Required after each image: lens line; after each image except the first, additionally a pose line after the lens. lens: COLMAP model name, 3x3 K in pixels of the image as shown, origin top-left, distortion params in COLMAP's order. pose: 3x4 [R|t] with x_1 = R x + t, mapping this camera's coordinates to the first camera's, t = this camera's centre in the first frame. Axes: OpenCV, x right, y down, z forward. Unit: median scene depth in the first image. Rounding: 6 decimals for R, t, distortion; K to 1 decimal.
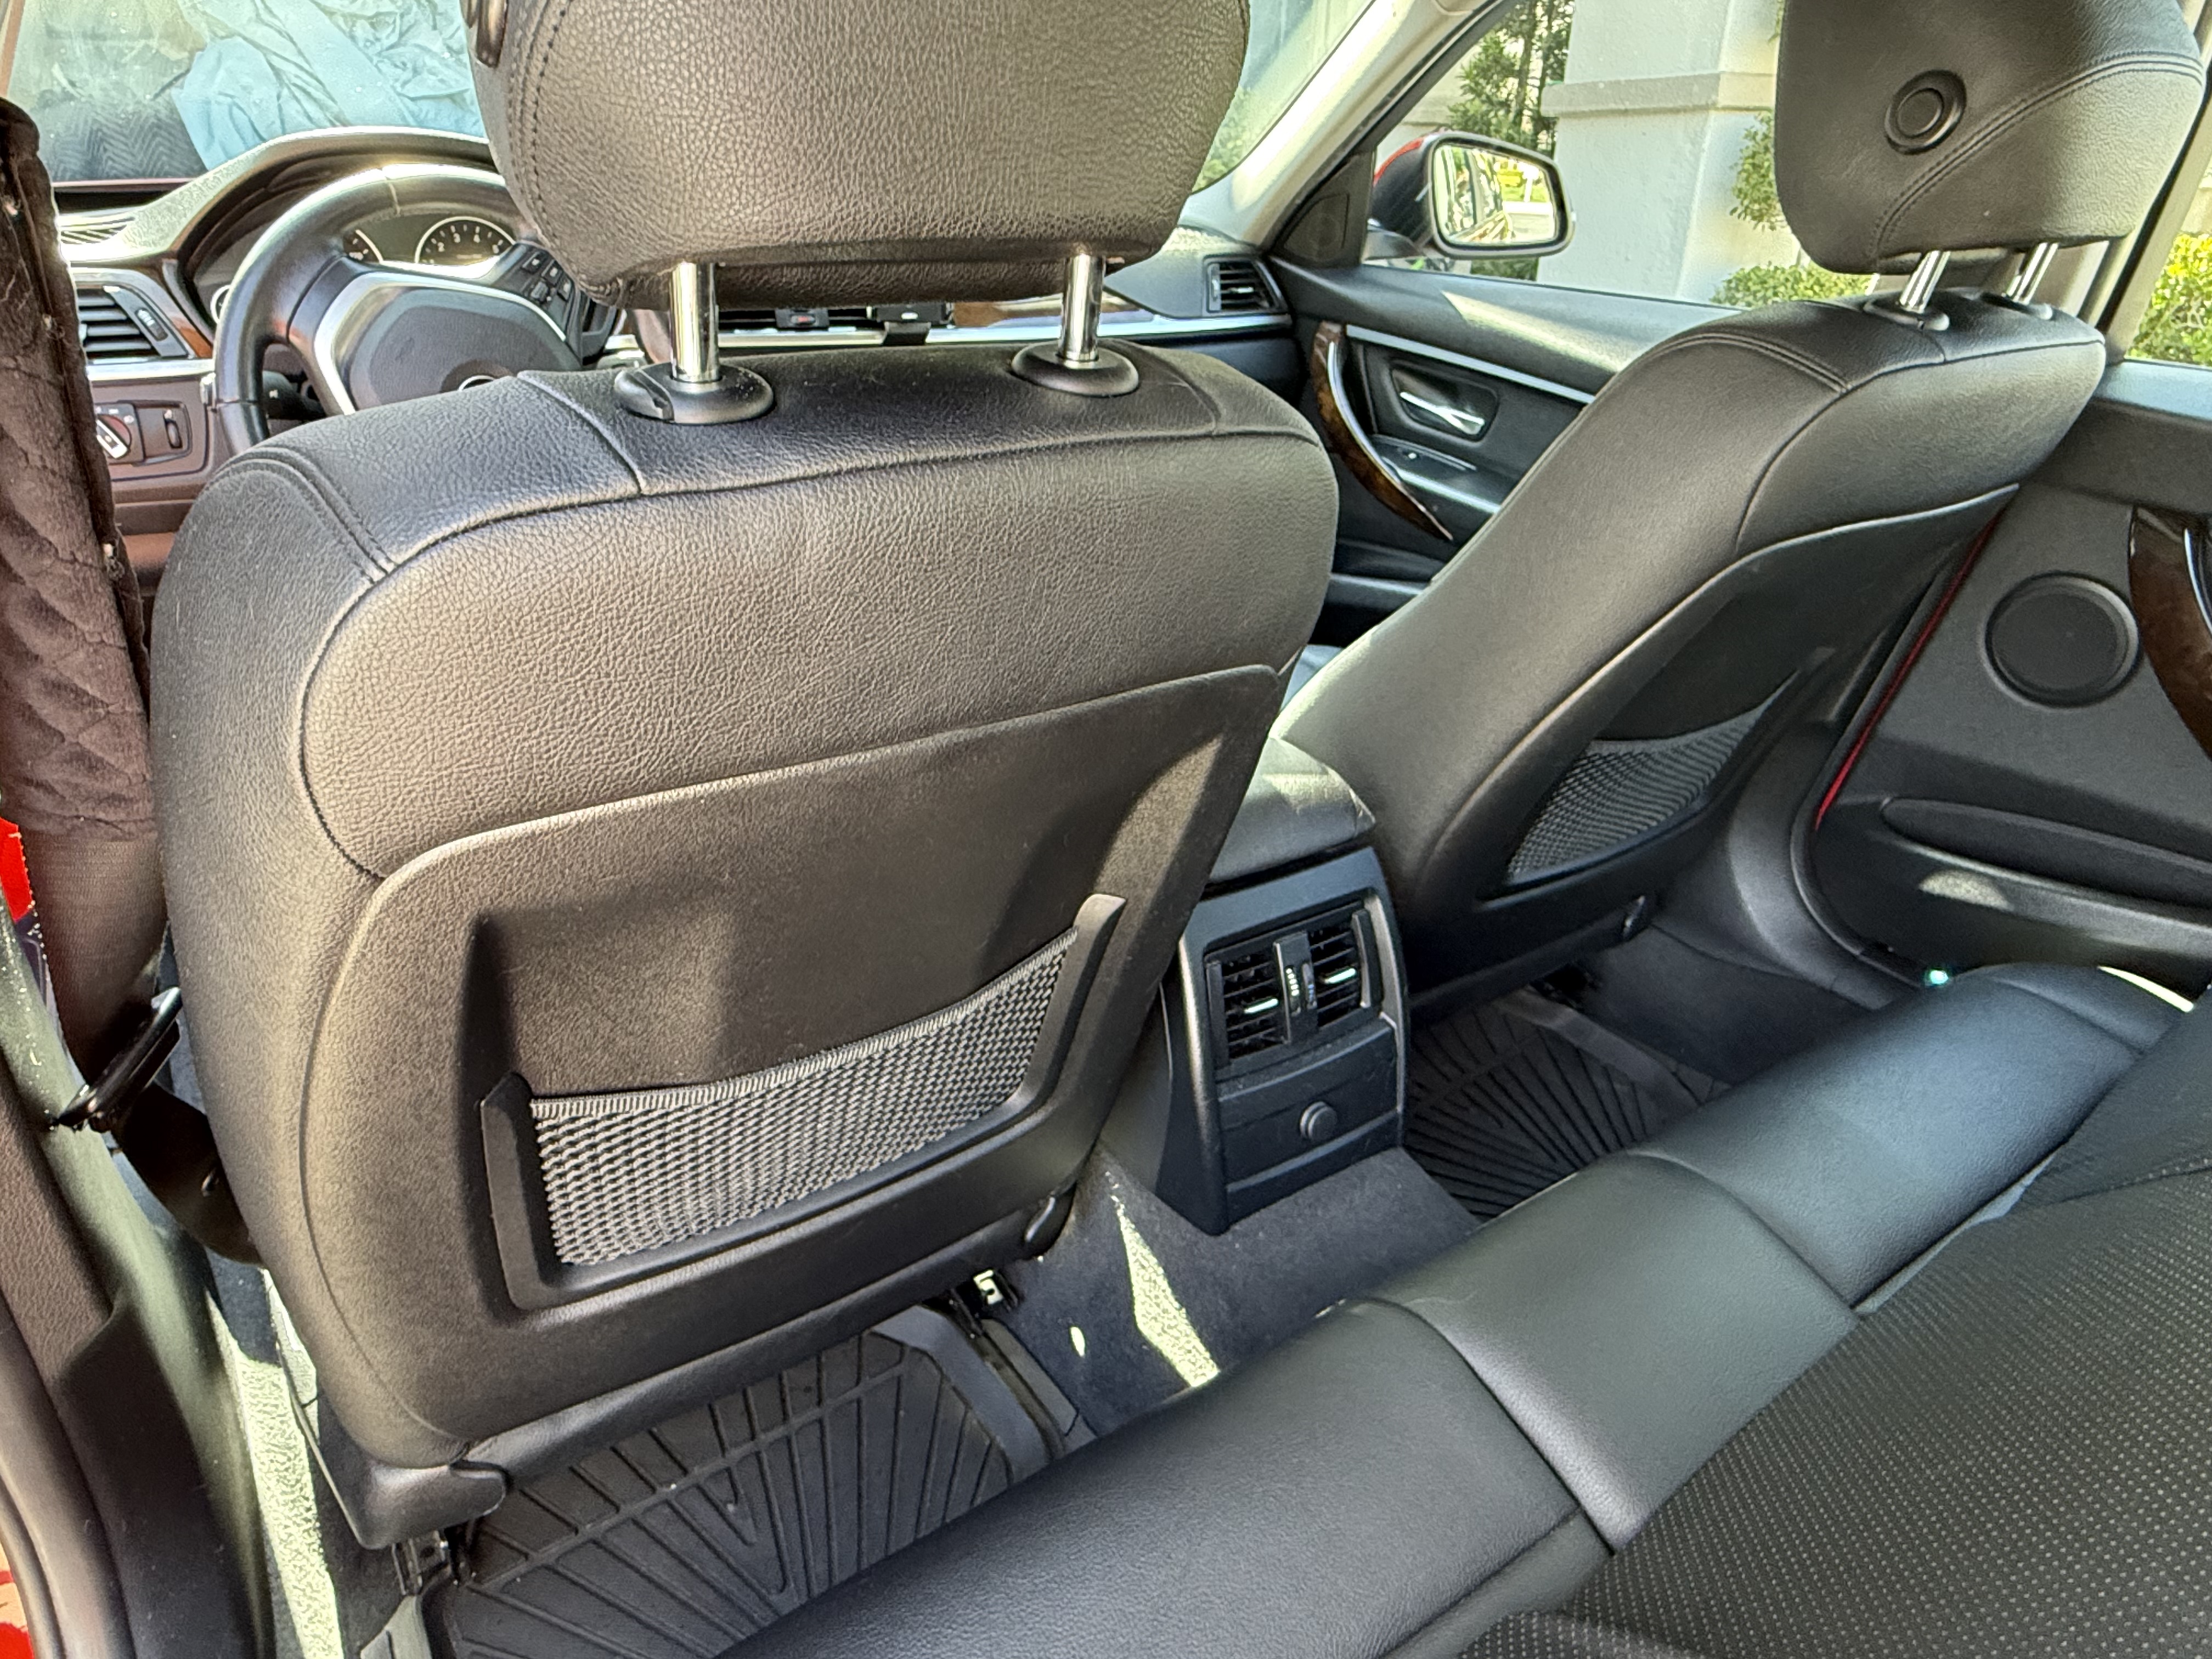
lens RADIAL K [[1358.1, 0, 1079.2], [0, 1358.1, 833.5], [0, 0, 1]] dist [-0.000713, 0.001627]
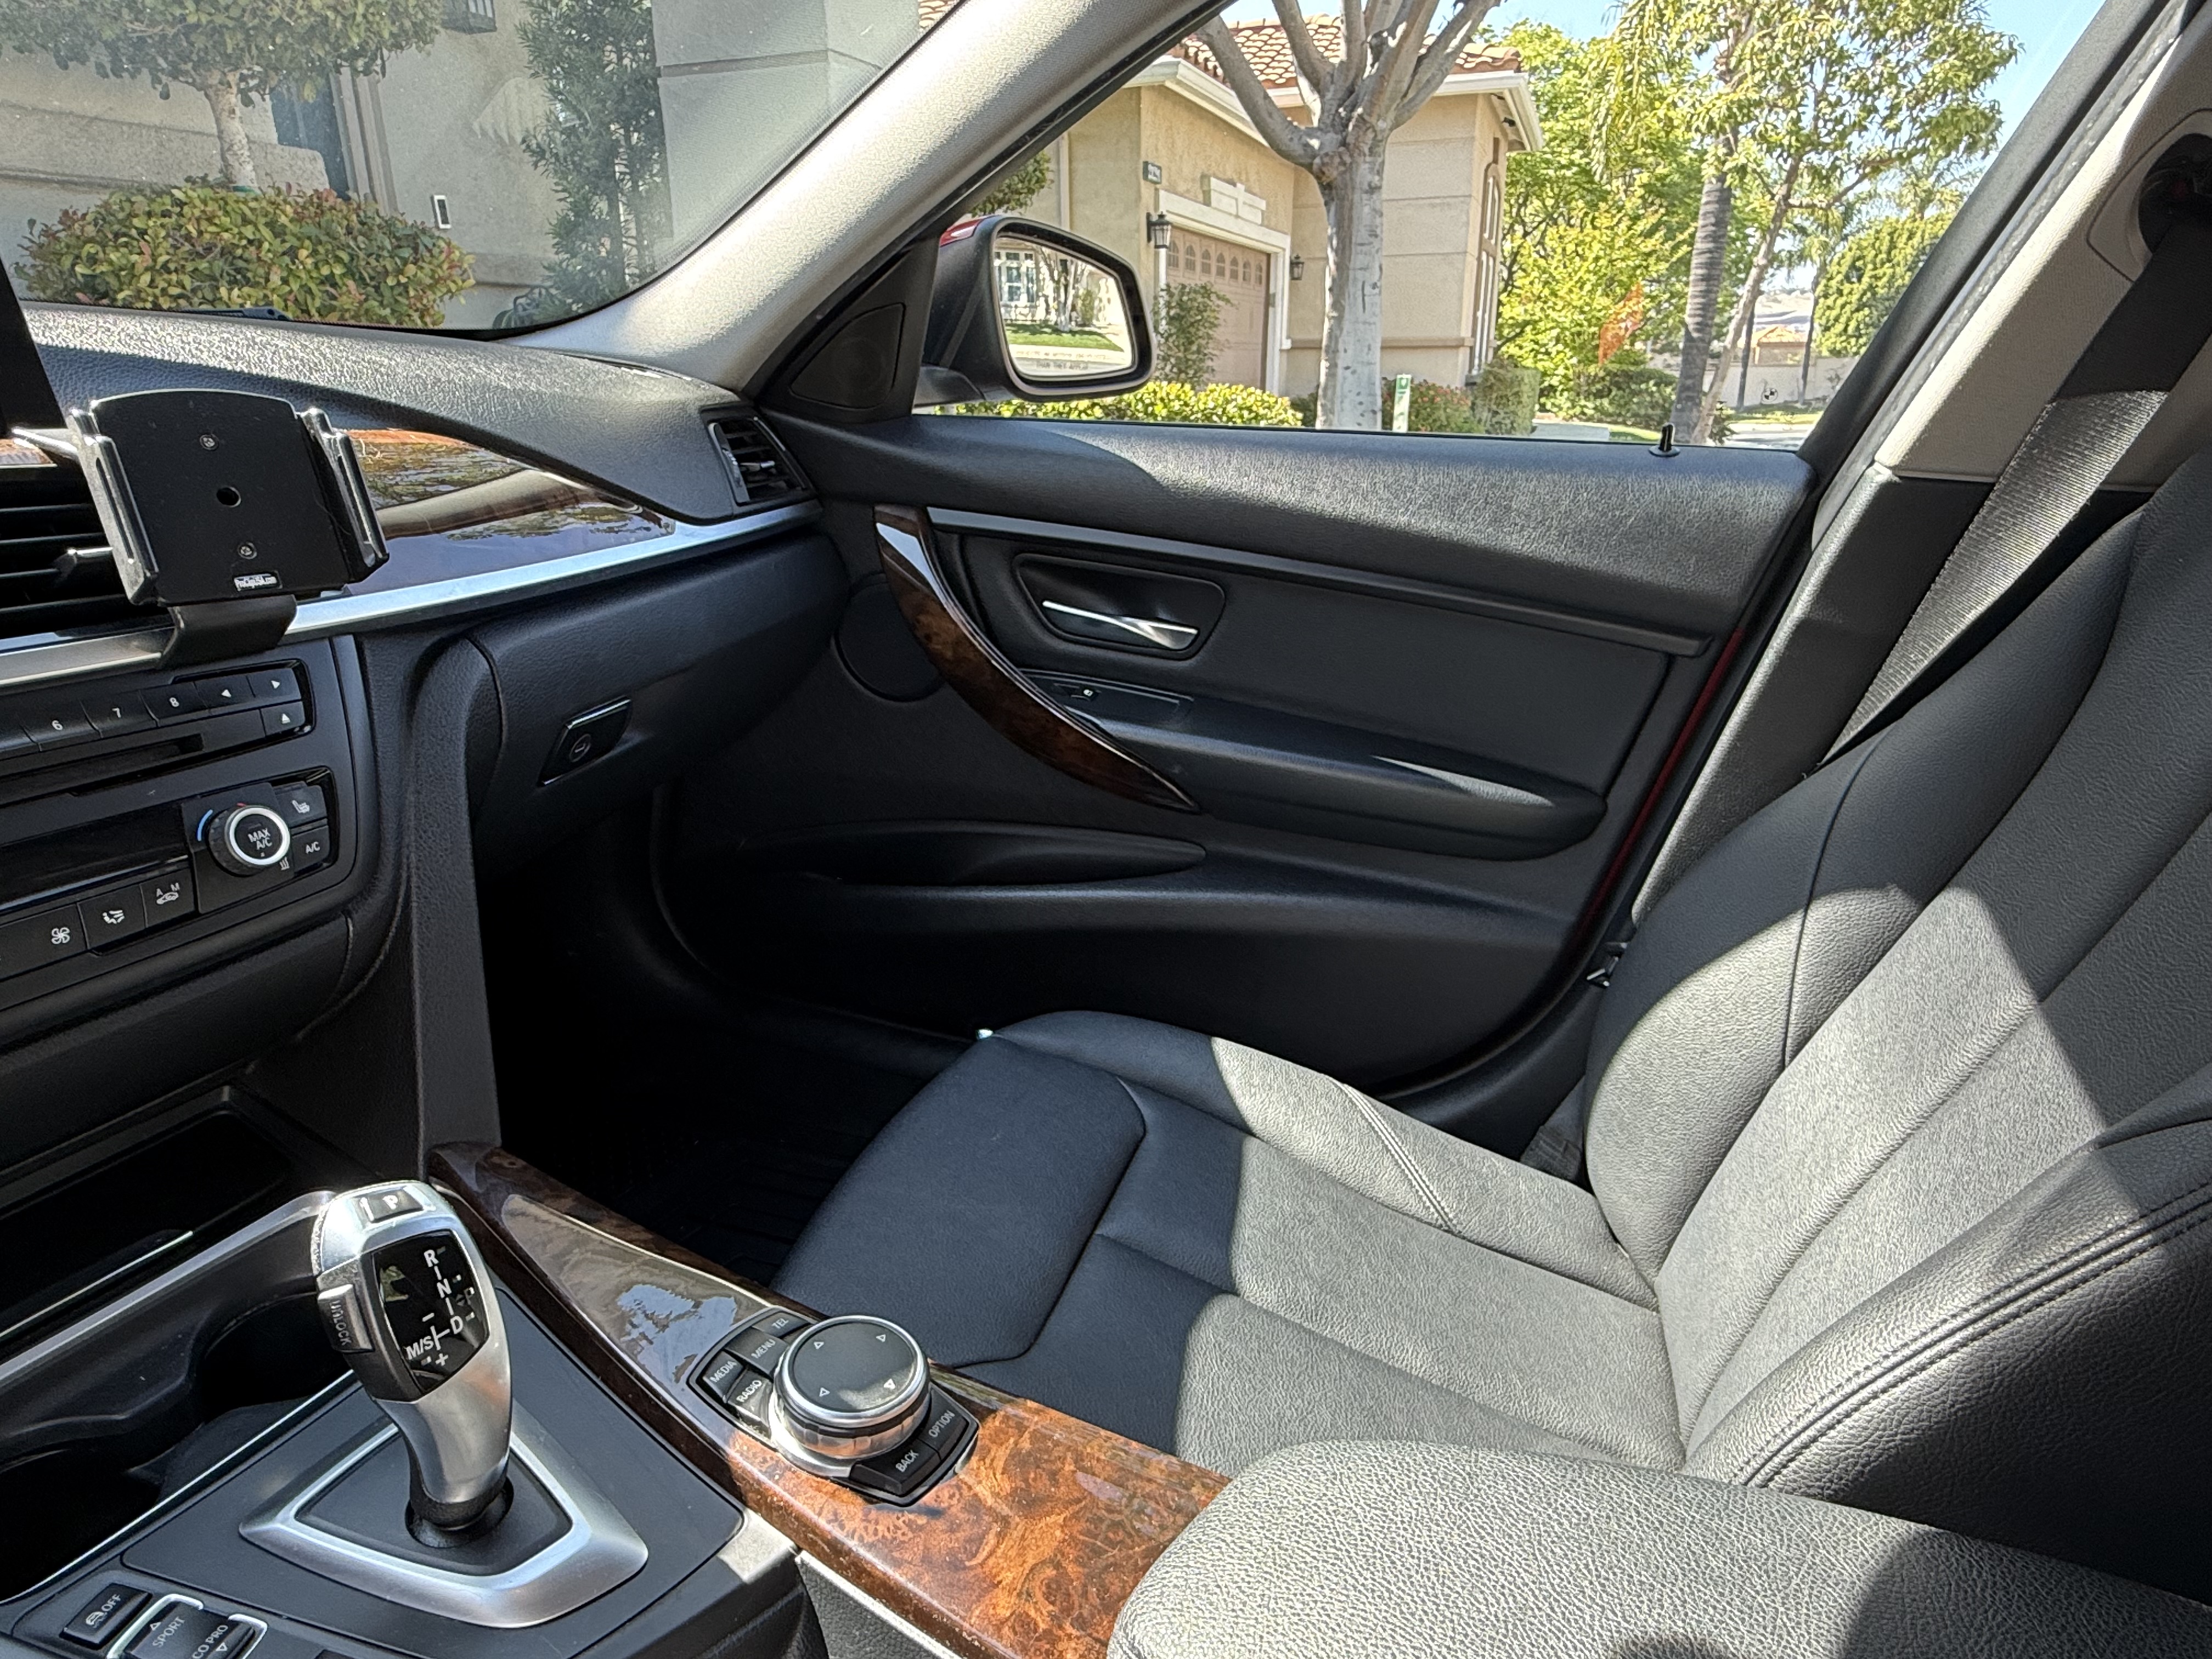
lens RADIAL K [[1358.1, 0, 1079.2], [0, 1358.1, 833.5], [0, 0, 1]] dist [-0.000713, 0.001627]
pose [[0.787161, -0.218979, 0.576564, -0.144580], [0.279082, 0.960128, -0.016363, -0.202320], [-0.549992, 0.173789, 0.816888, 0.480621]]
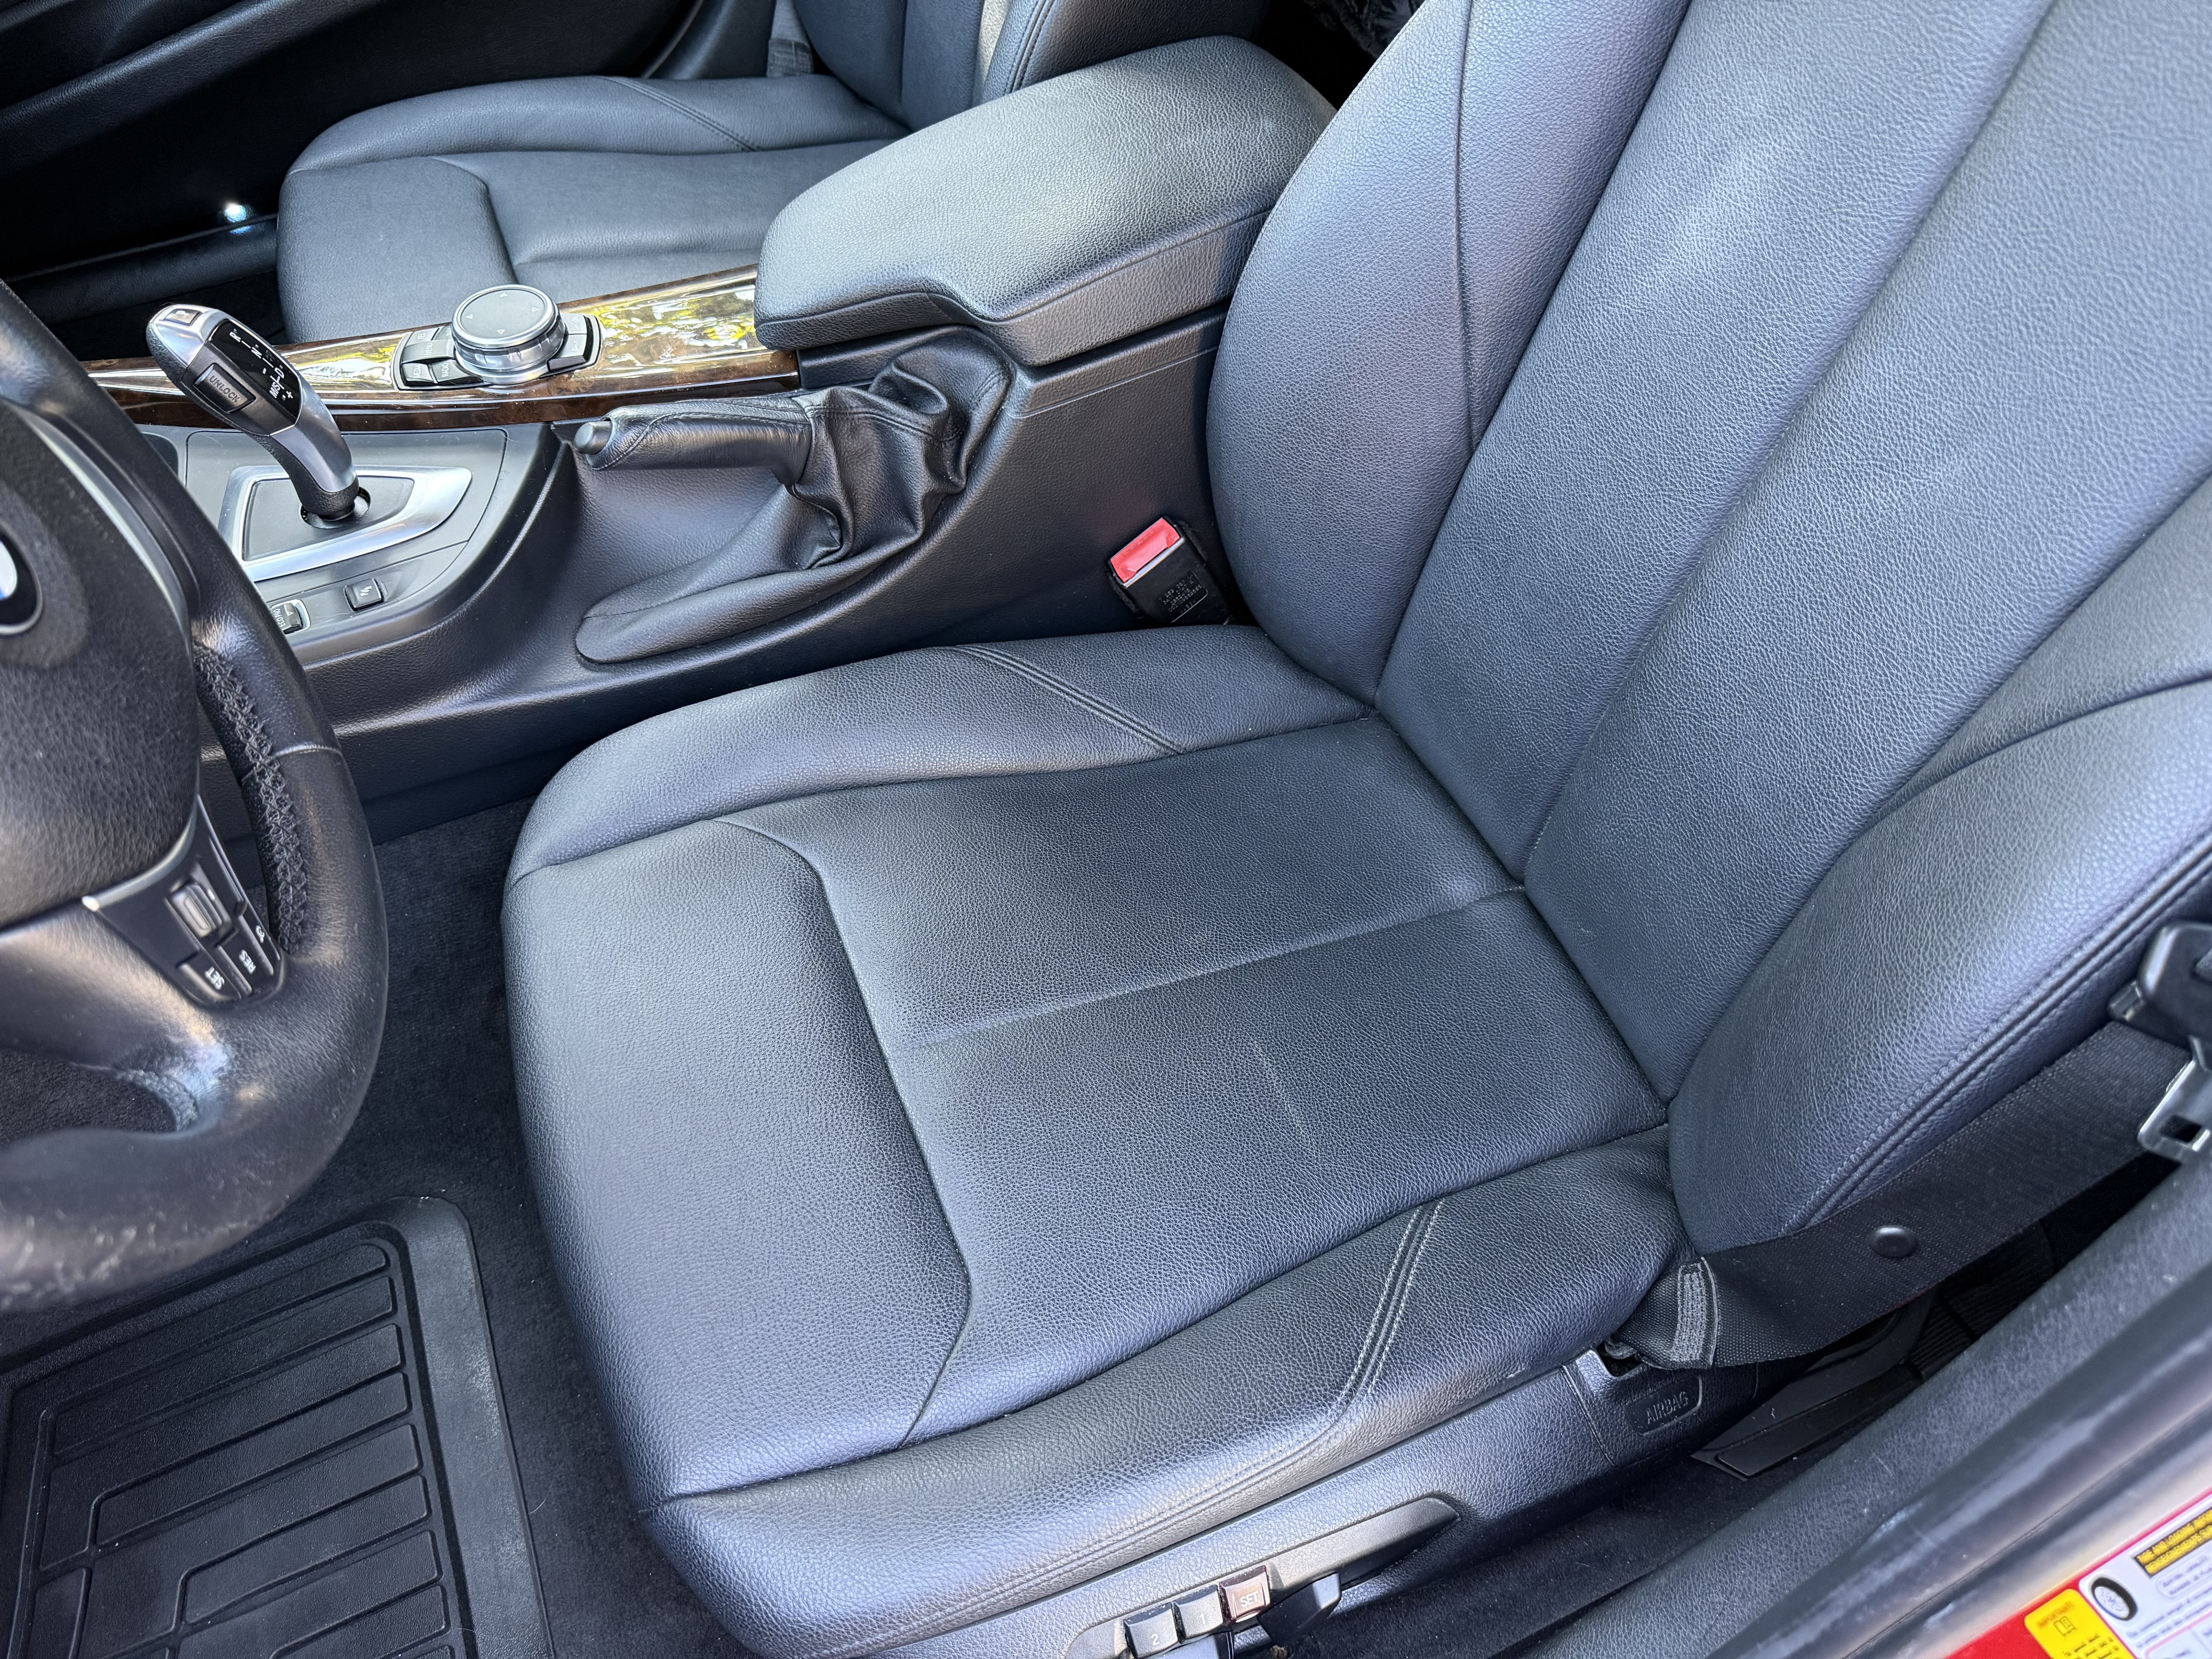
lens RADIAL K [[1568.5, 0, 1112.9], [0, 1568.5, 832.6], [0, 0, 1]] dist [0.116633, -0.207350]
pose [[0.181649, -0.814565, 0.550896, -0.417630], [0.517256, 0.555600, 0.650964, -0.246966], [-0.836331, 0.166707, 0.522263, 0.371368]]
